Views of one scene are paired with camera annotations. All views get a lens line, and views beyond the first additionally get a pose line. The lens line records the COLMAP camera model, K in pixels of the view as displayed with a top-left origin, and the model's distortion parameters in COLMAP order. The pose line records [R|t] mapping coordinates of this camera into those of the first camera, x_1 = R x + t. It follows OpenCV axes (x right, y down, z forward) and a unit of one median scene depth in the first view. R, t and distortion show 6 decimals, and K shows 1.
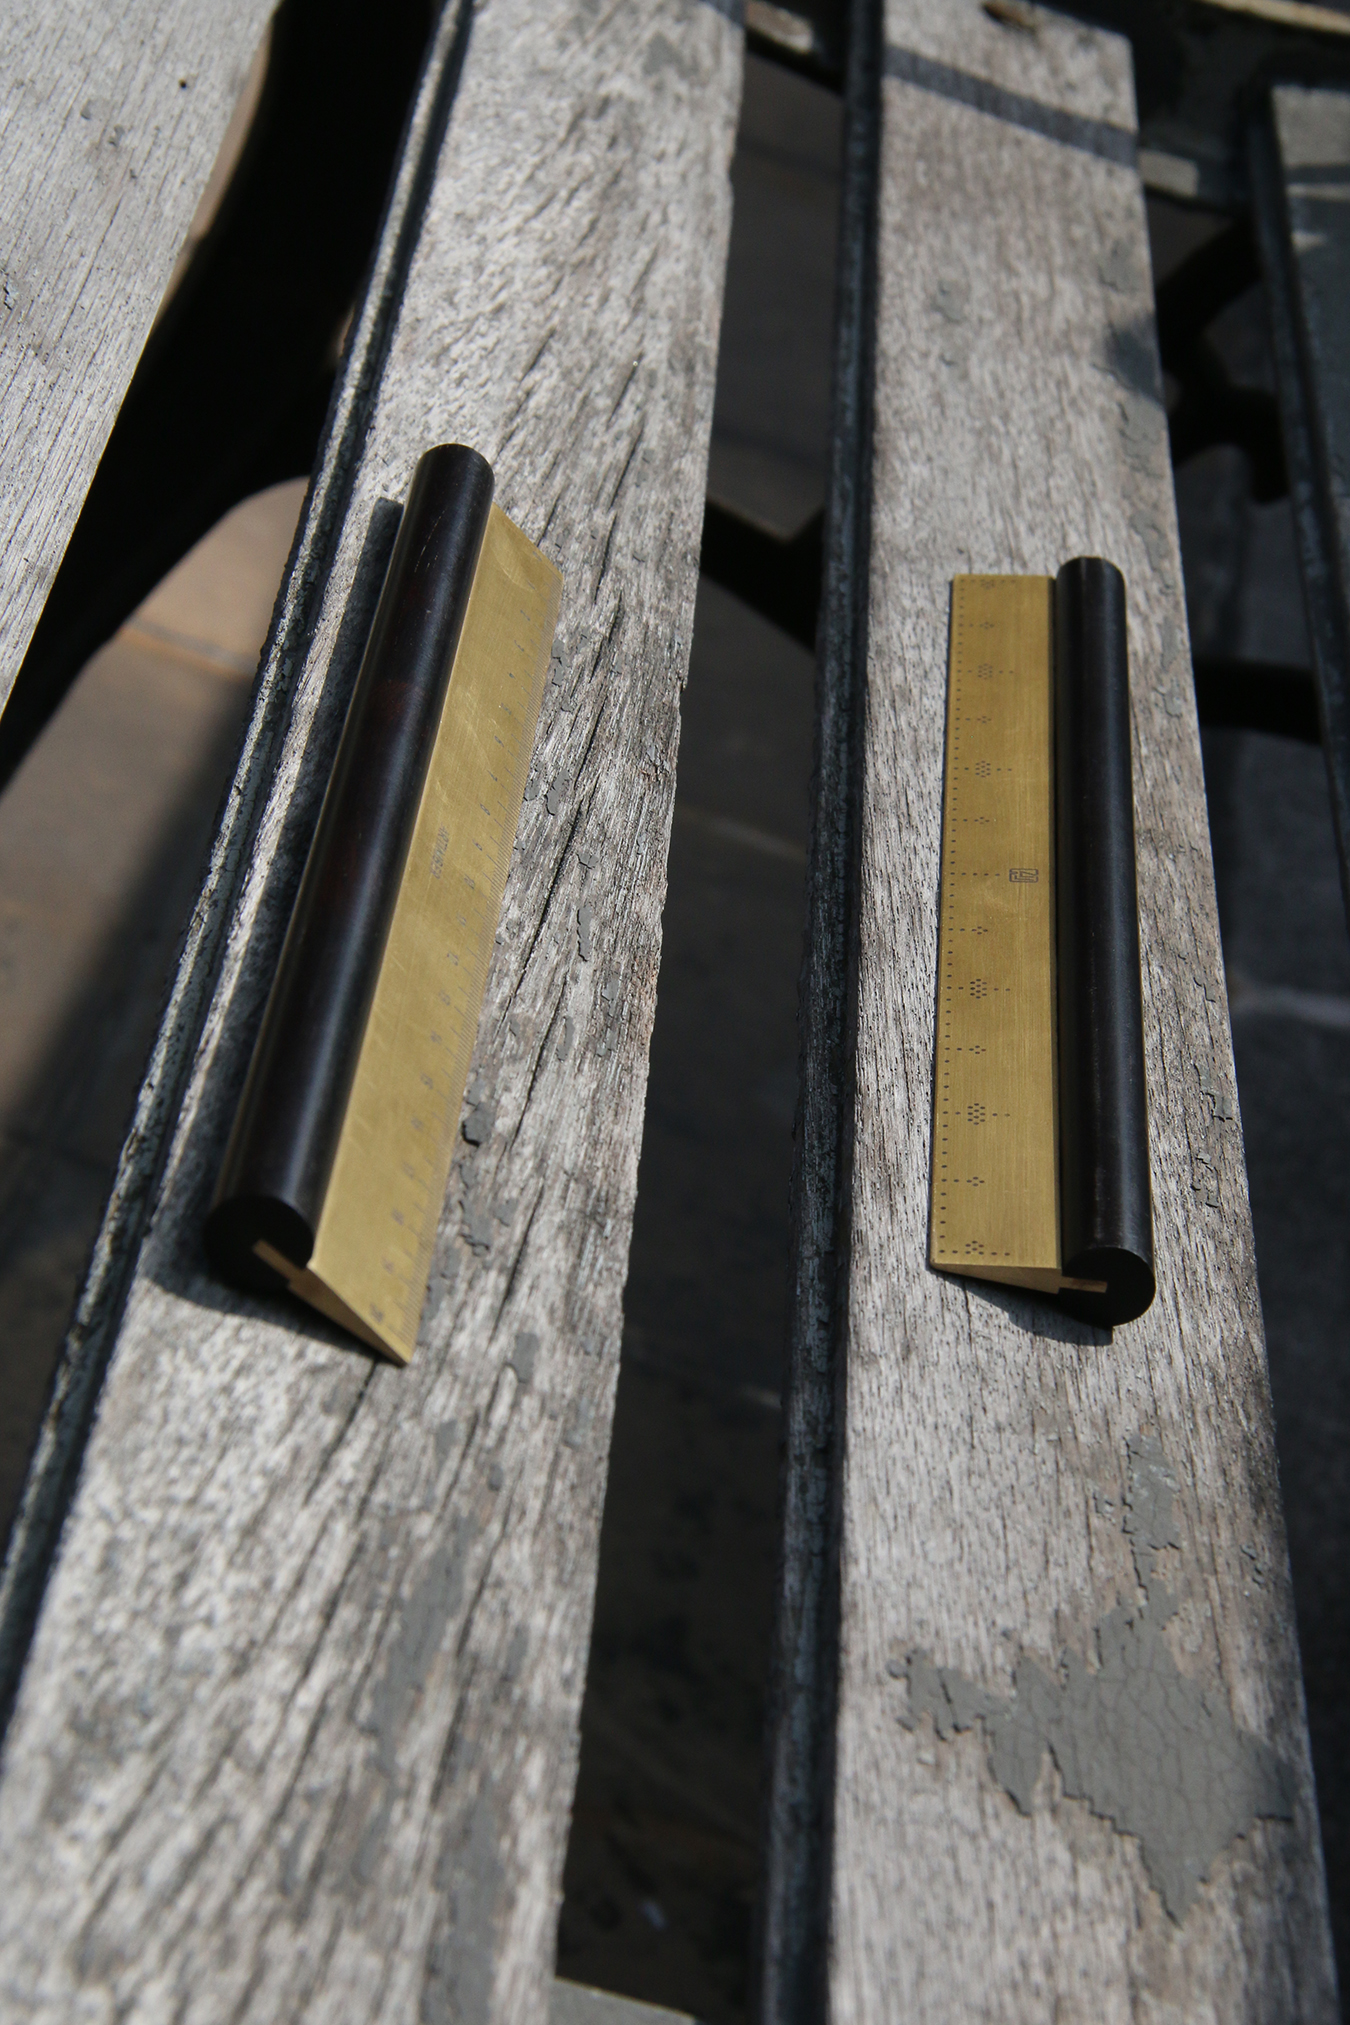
lens RADIAL K [[4655.0, 0, 675.0], [0, 4655.0, 1012.5], [0, 0, 1]] dist [0.103528, -0.526702]
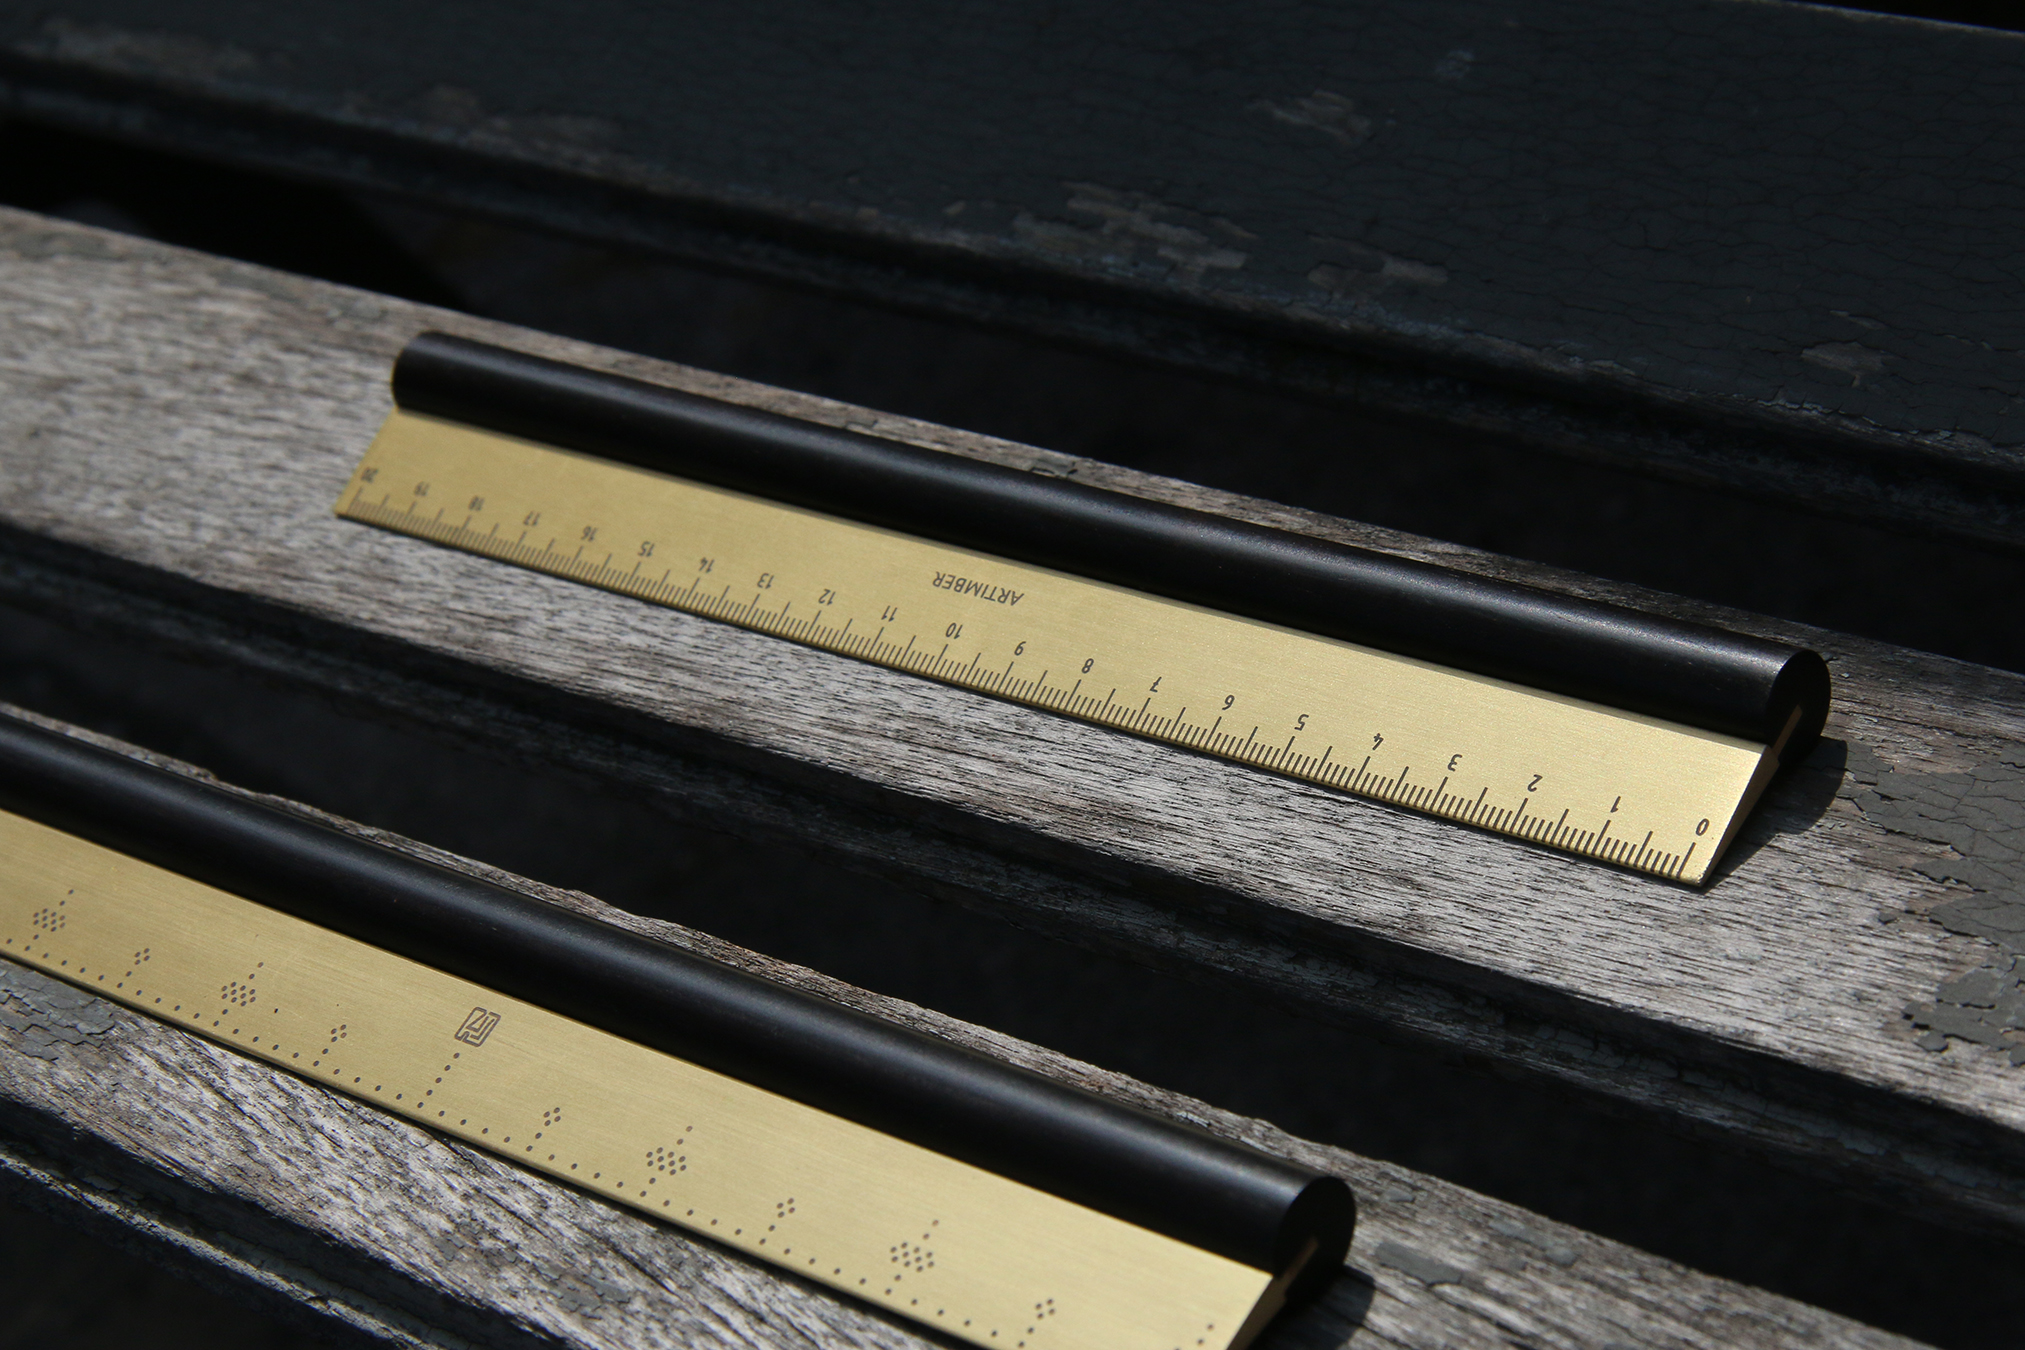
lens RADIAL K [[4655.0, 0, 1012.5], [0, 4655.0, 675.0], [0, 0, 1]] dist [0.103528, -0.526702]
pose [[0.427729, -0.856821, 0.287932, -0.182157], [0.806997, 0.505475, 0.305368, -0.248683], [-0.407189, 0.101746, 0.907659, 0.238322]]
